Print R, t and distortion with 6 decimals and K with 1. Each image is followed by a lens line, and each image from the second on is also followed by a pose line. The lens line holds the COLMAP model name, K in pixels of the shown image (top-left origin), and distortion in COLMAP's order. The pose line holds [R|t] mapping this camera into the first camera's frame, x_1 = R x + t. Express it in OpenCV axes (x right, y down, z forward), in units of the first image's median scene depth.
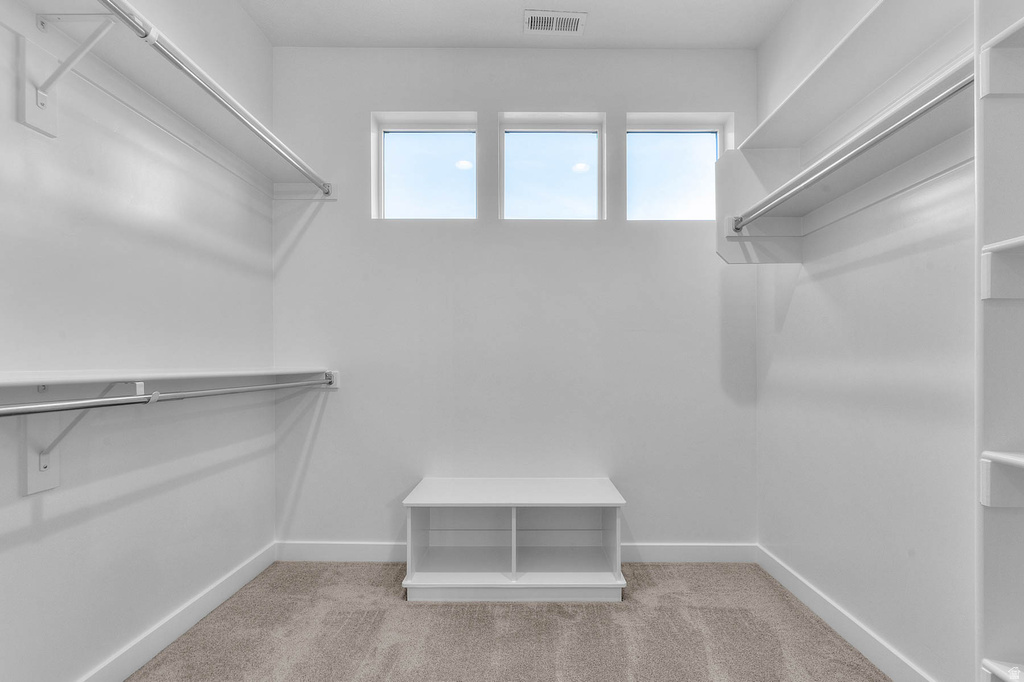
lens RADIAL K [[455.7, 0, 530.5], [0, 455.7, 355.5], [0, 0, 1]] dist [0.000418, 0.000745]
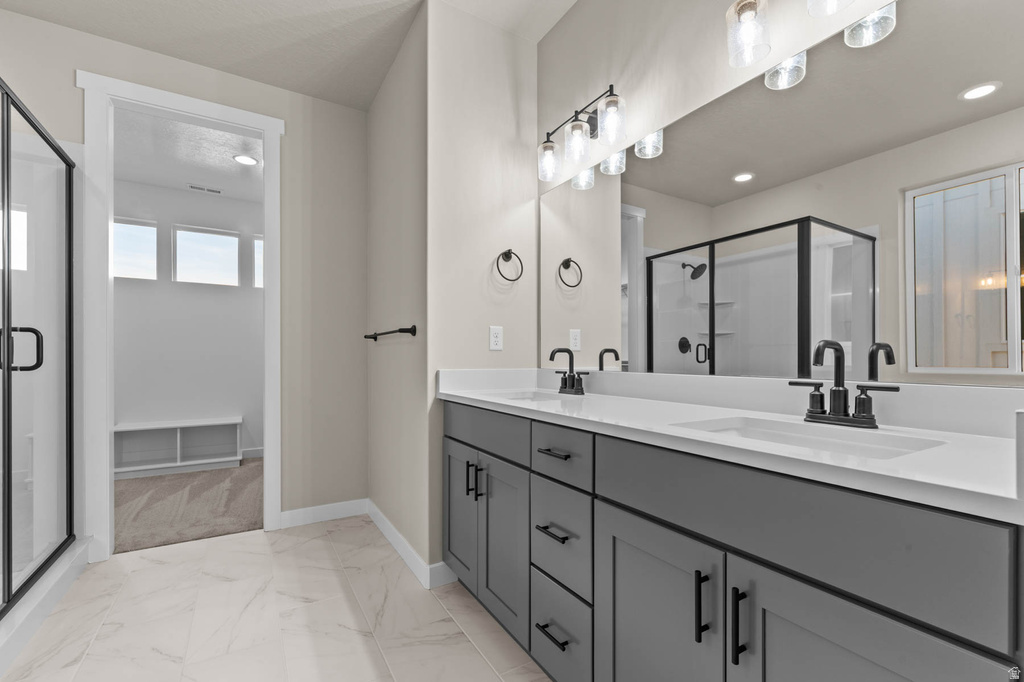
lens RADIAL K [[455.7, 0, 530.5], [0, 455.7, 355.5], [0, 0, 1]] dist [0.000418, 0.000745]
pose [[0.851767, -0.001046, 0.523919, 0.201068], [0.001504, 0.999999, -0.000447, 0.004703], [-0.523918, 0.001169, 0.851768, -1.344611]]
